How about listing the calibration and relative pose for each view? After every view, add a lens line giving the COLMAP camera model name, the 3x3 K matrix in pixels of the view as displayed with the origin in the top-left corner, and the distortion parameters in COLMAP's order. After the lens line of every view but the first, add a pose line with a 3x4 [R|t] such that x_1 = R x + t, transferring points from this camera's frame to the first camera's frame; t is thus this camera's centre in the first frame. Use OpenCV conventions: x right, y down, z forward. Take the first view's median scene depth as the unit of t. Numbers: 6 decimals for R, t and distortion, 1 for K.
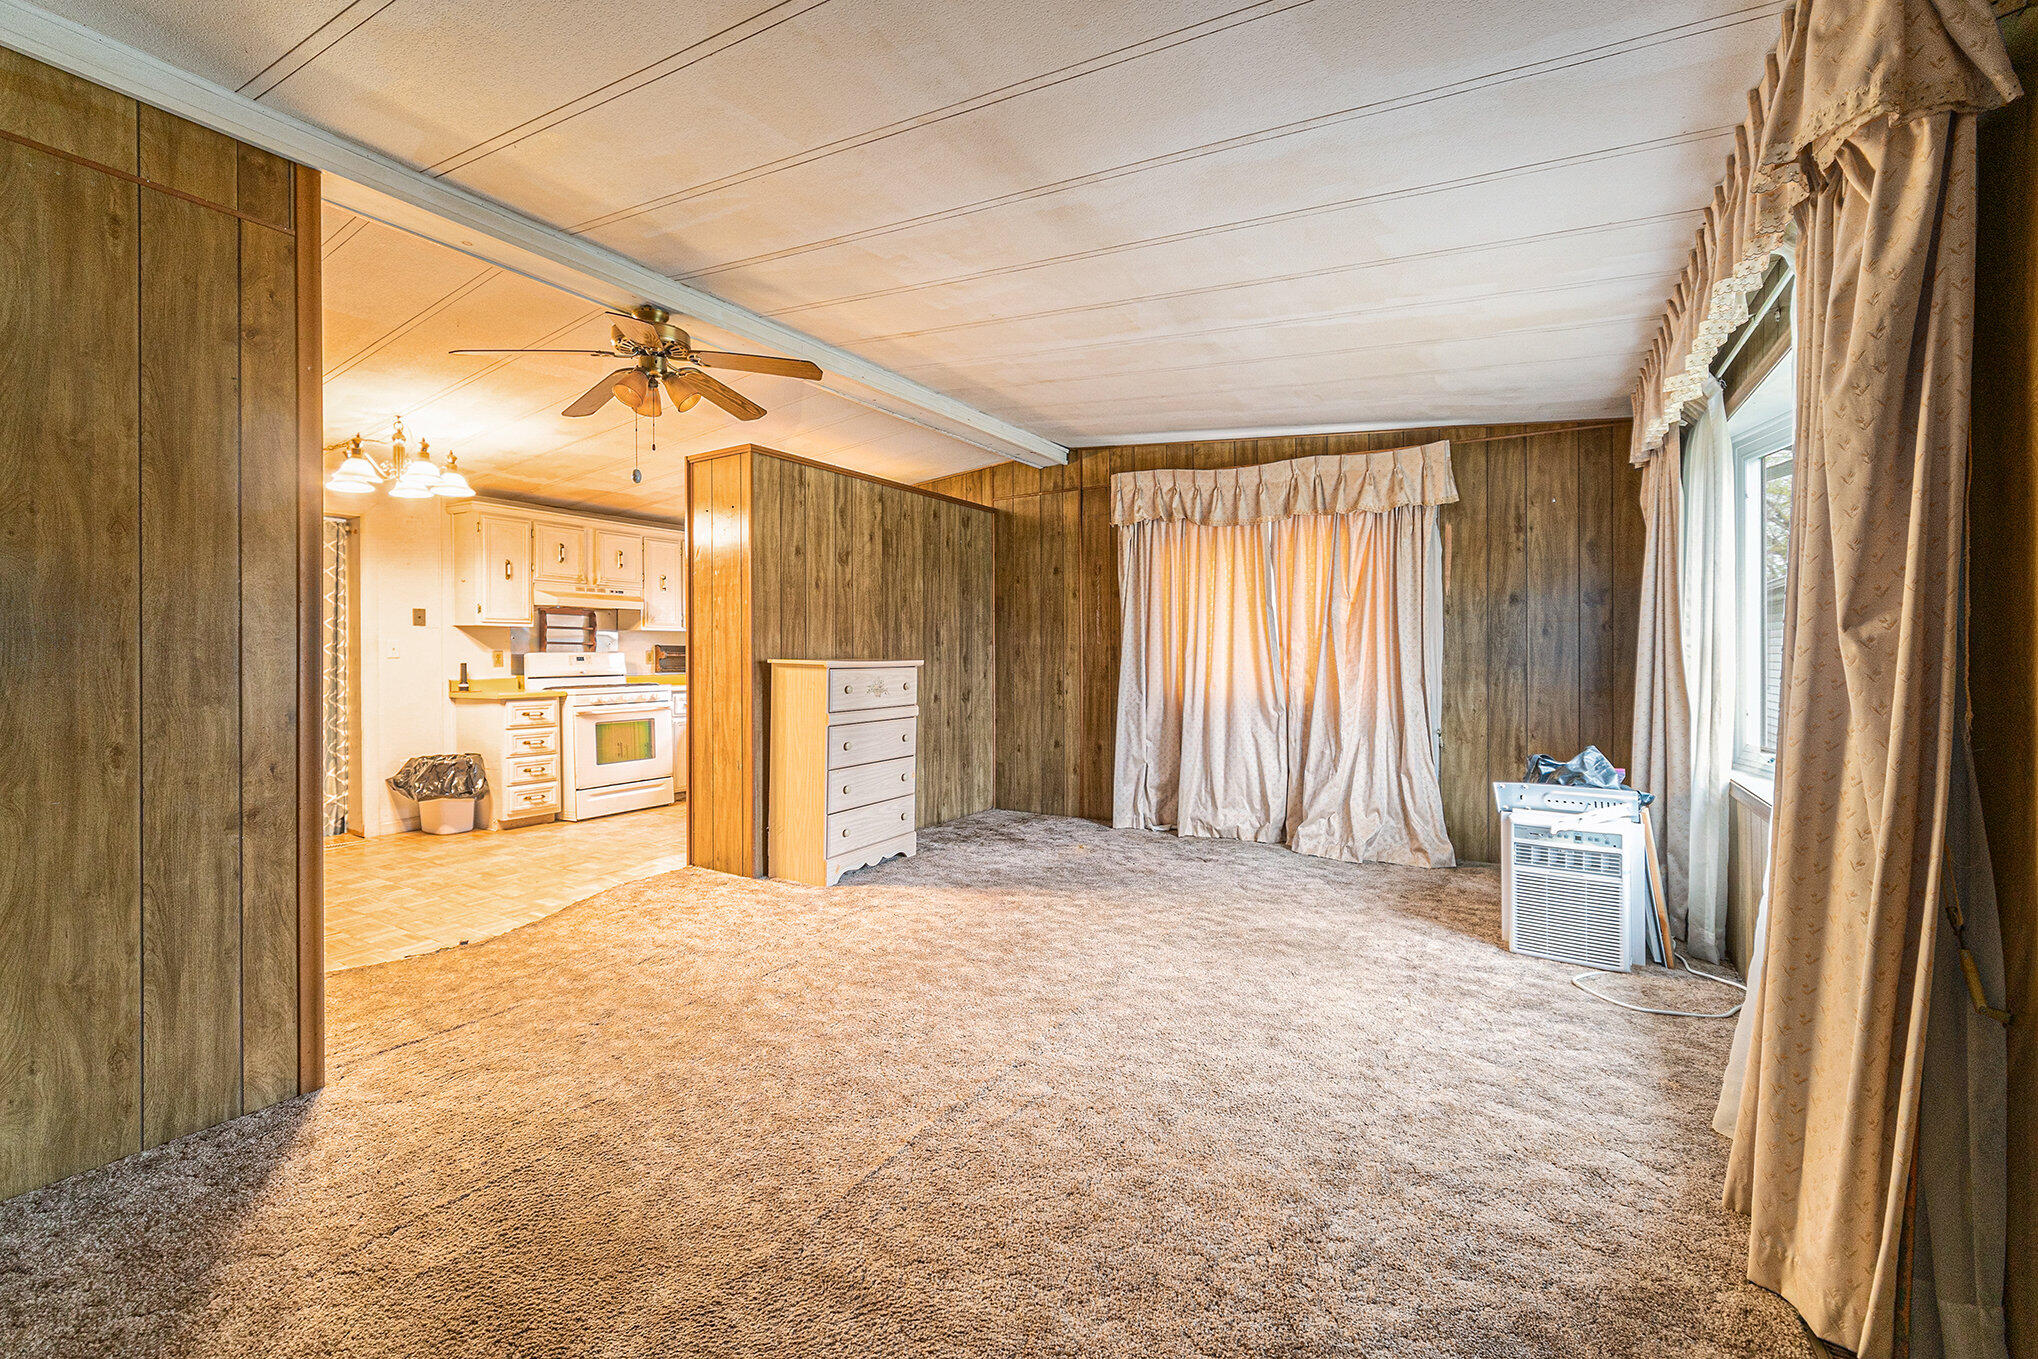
lens RADIAL K [[818.0, 0, 1020.1], [0, 818.0, 634.7], [0, 0, 1]] dist [0.000158, 0.000079]
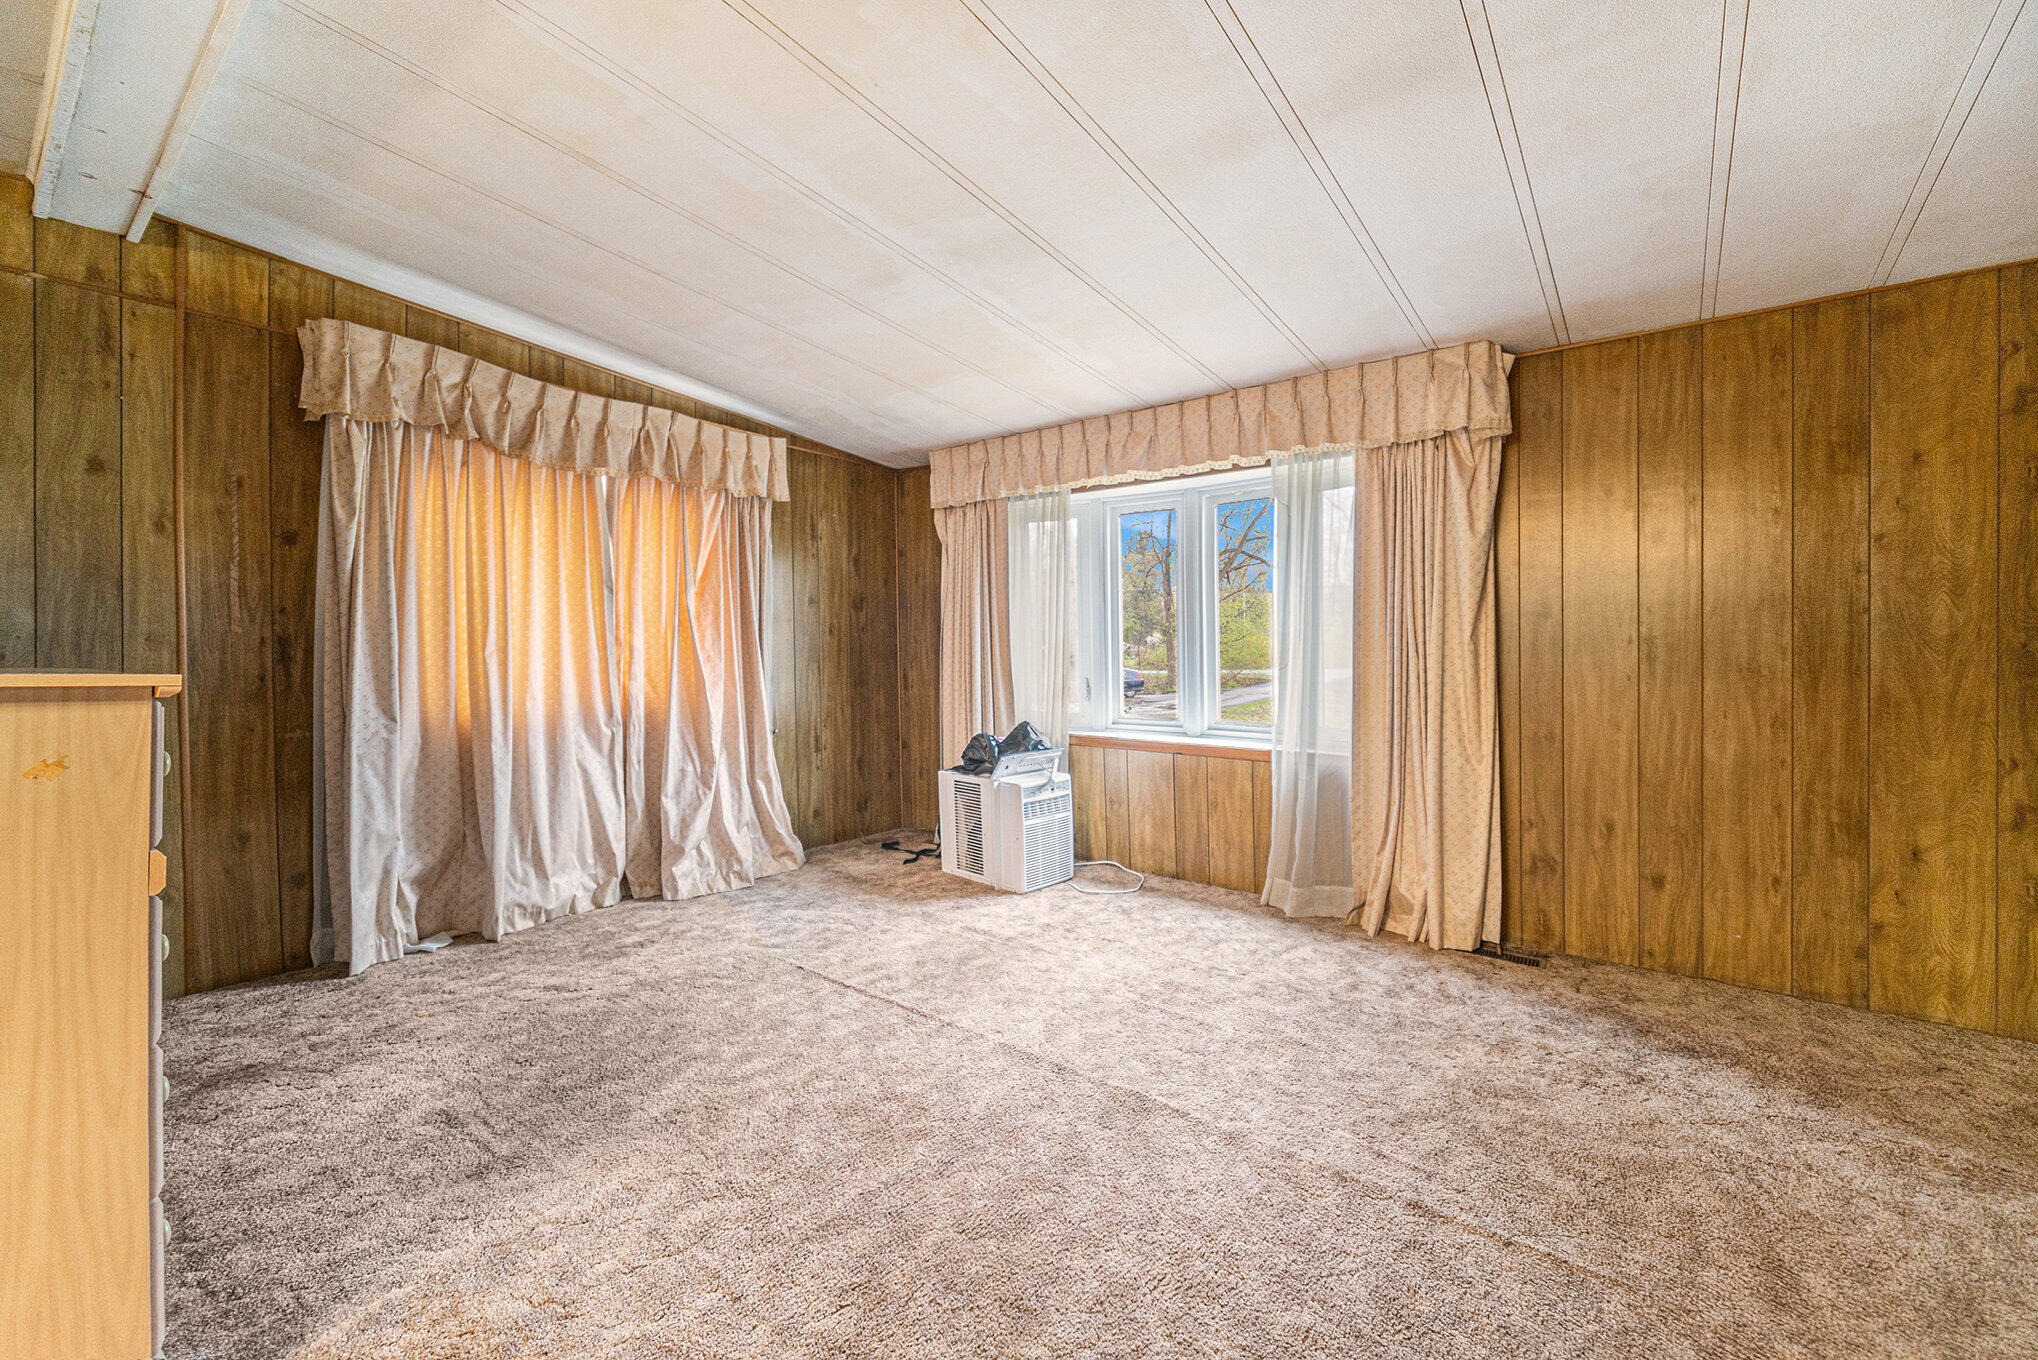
lens RADIAL K [[833.7, 0, 983.7], [0, 833.7, 640.0], [0, 0, 1]] dist [0.000683, 0.000092]
pose [[0.136506, 0.011895, 0.990568, -0.481513], [-0.019114, 0.999773, -0.009372, 0.014841], [-0.990455, -0.017654, 0.136703, 0.659765]]
